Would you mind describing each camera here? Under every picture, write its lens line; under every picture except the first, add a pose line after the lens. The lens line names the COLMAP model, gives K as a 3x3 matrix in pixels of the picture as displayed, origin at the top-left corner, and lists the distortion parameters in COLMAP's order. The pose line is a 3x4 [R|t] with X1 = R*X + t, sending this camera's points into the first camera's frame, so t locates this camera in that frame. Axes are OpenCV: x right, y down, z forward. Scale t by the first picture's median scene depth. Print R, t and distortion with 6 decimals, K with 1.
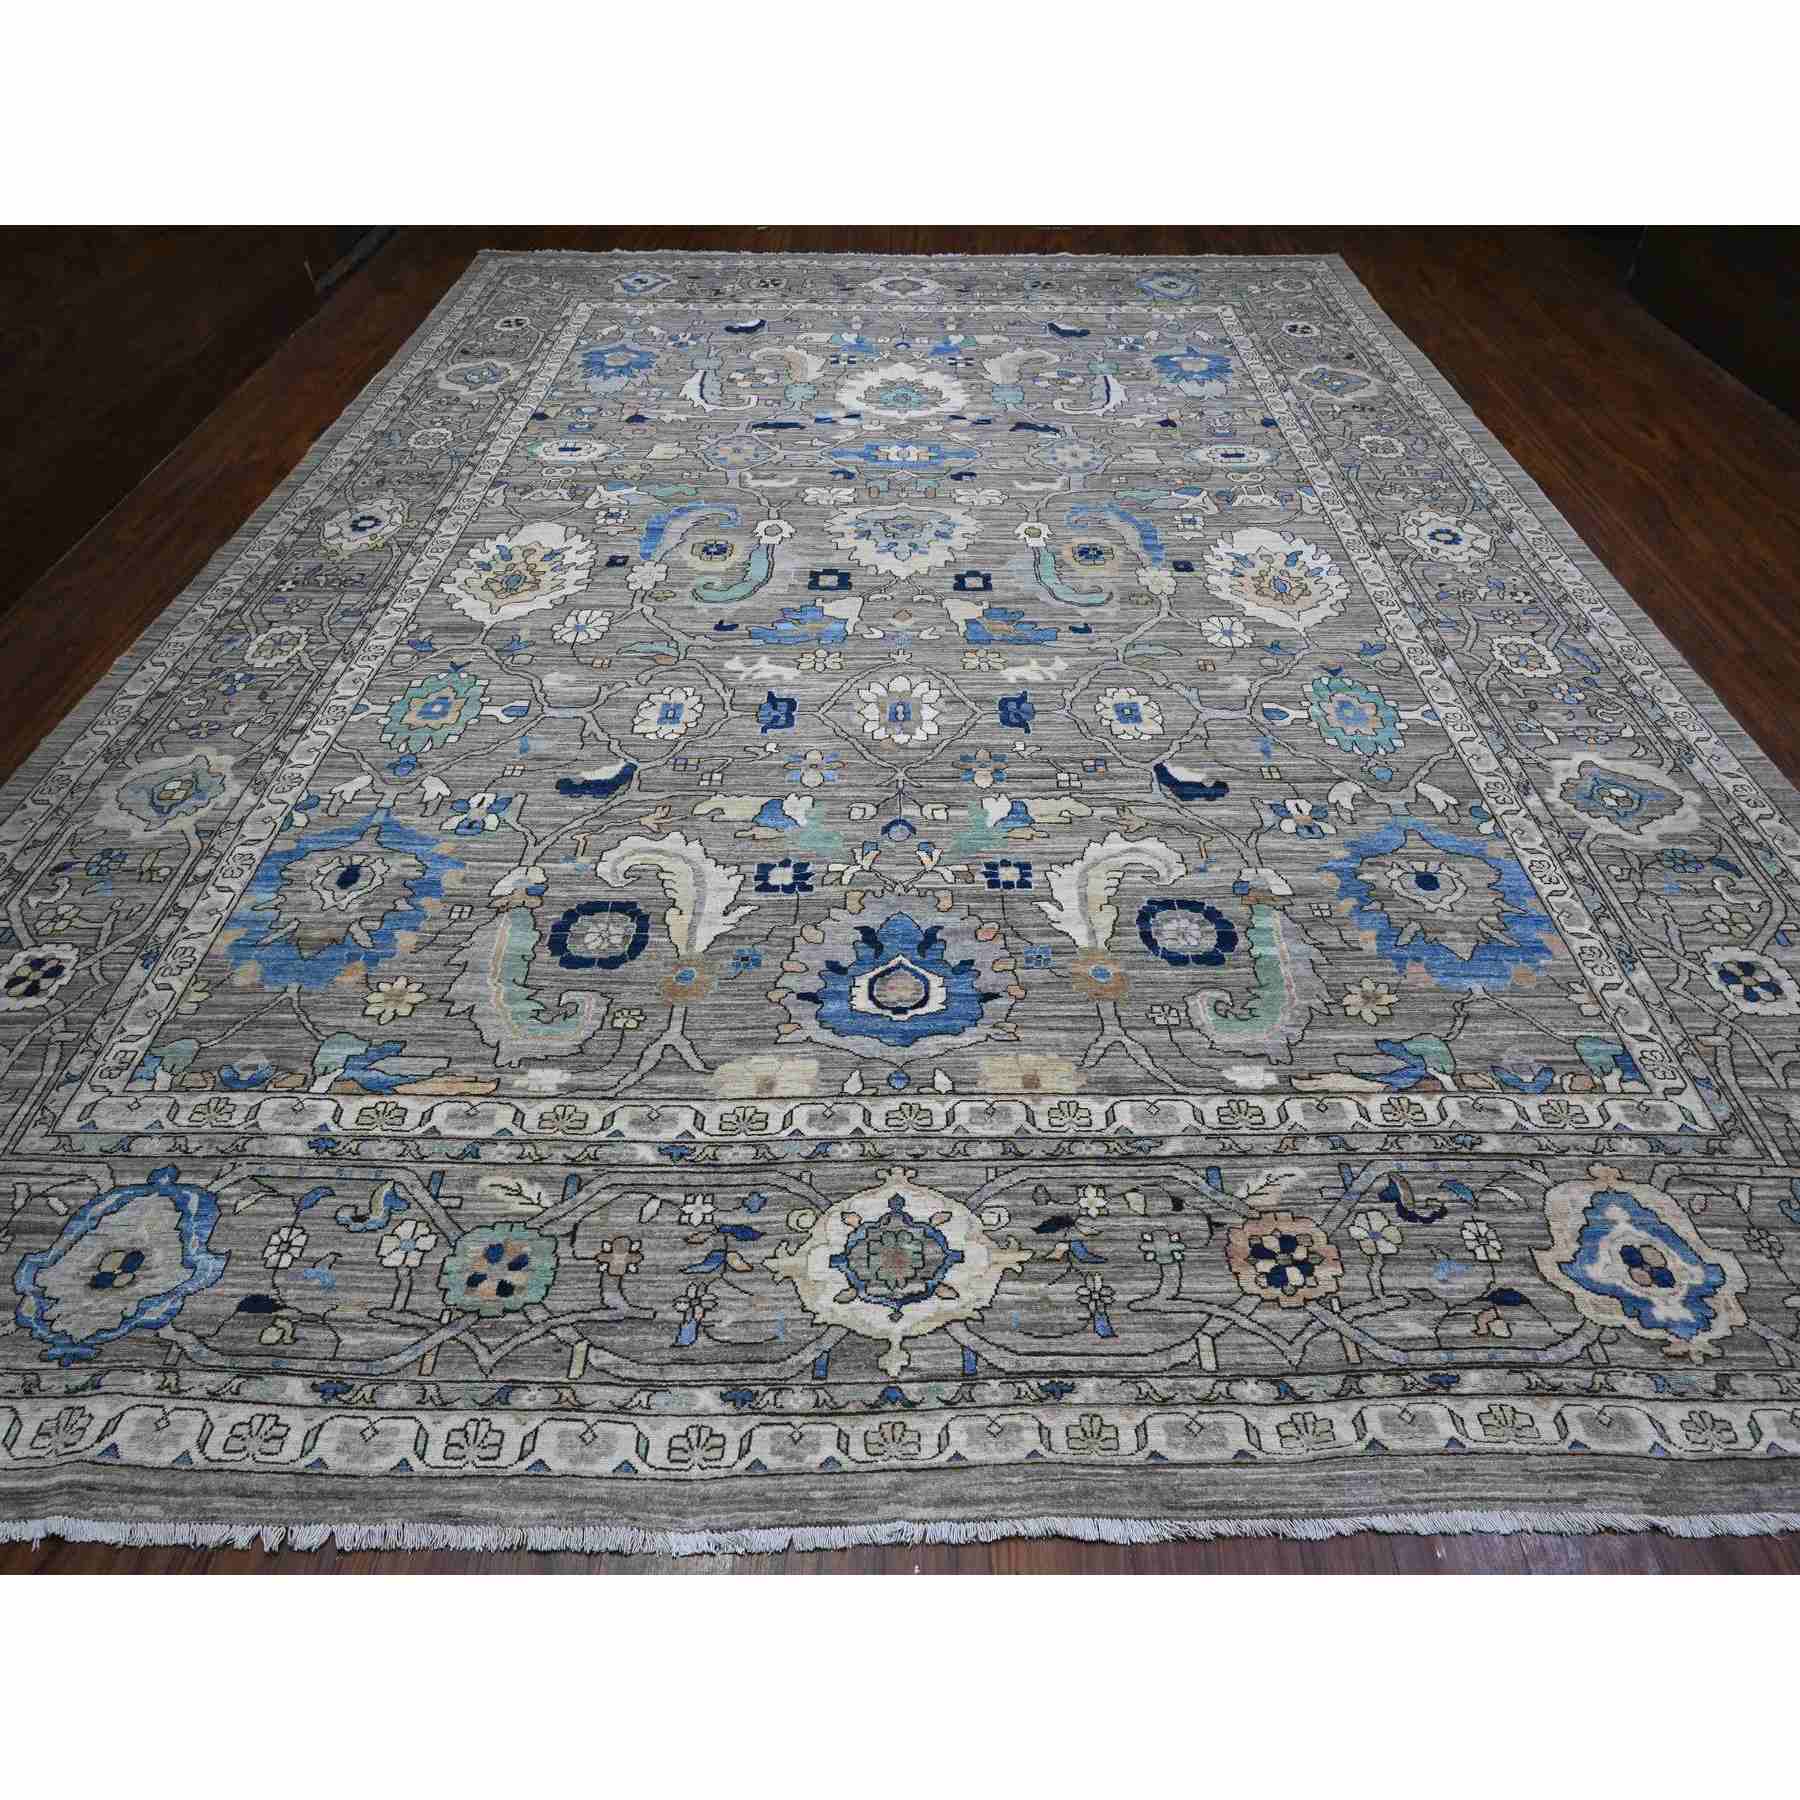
lens RADIAL K [[1084.7, 0, 898.9], [0, 1084.7, 898.4], [0, 0, 1]] dist [-0.008473, 0.001837]
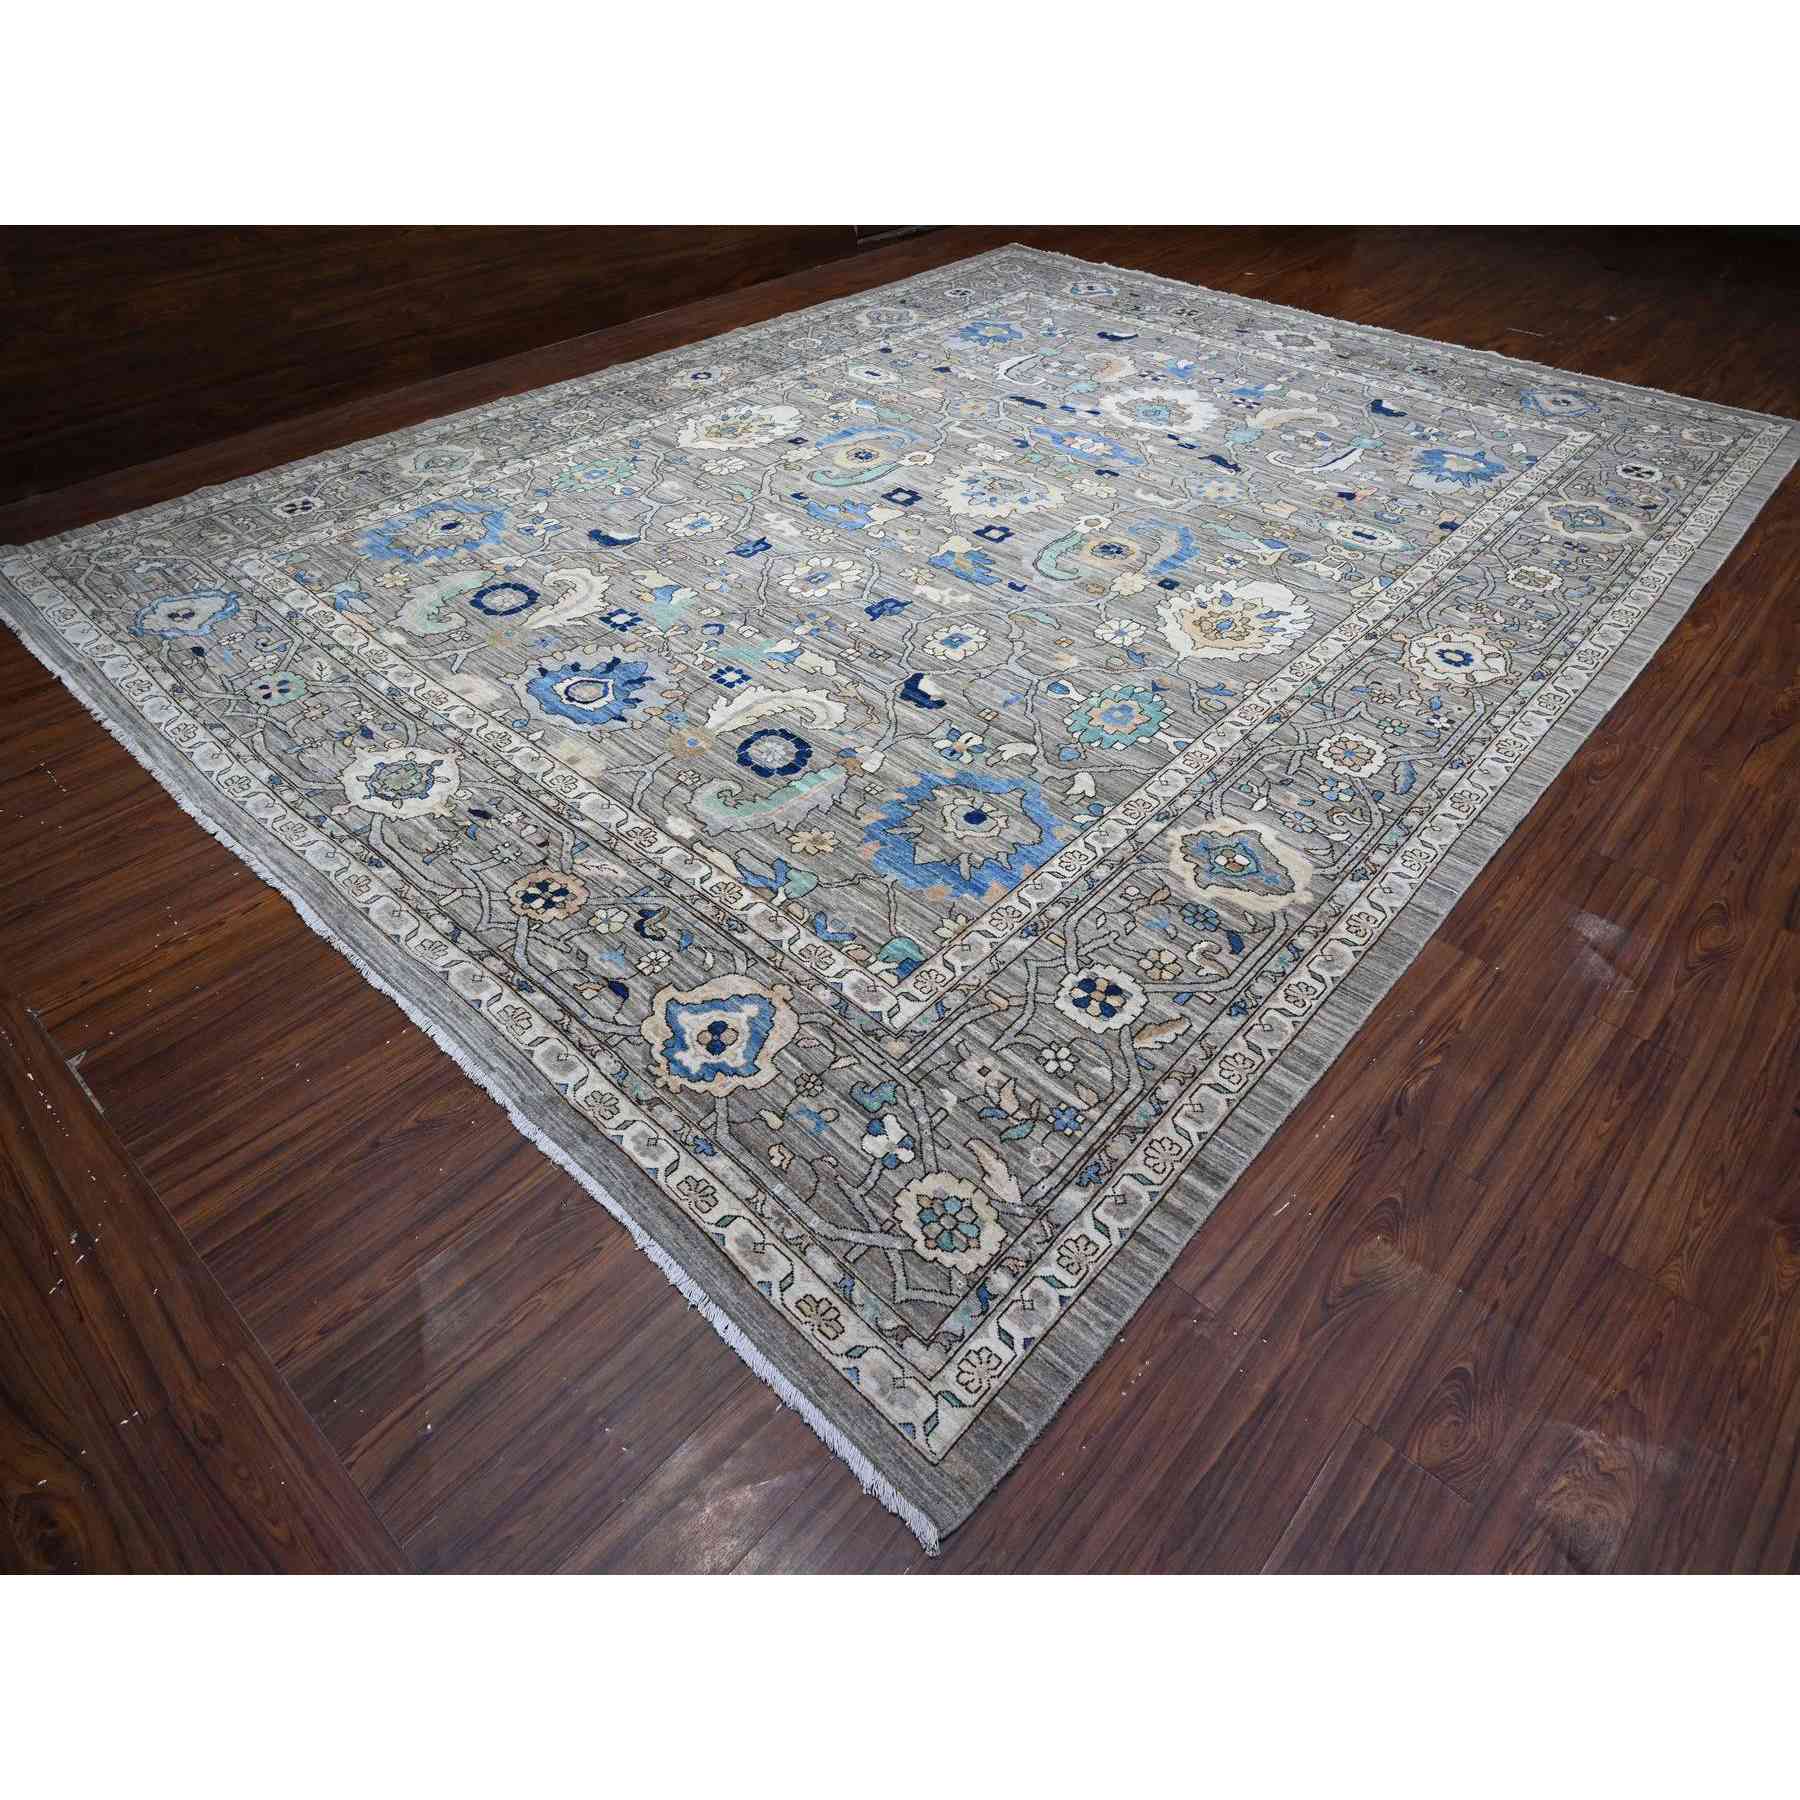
lens RADIAL K [[1084.7, 0, 898.9], [0, 1084.7, 898.4], [0, 0, 1]] dist [-0.008473, 0.001837]
pose [[0.744514, 0.463629, -0.480362, 0.909456], [-0.484810, 0.870139, 0.088419, -0.003175], [0.458976, 0.167055, 0.872602, -0.002834]]
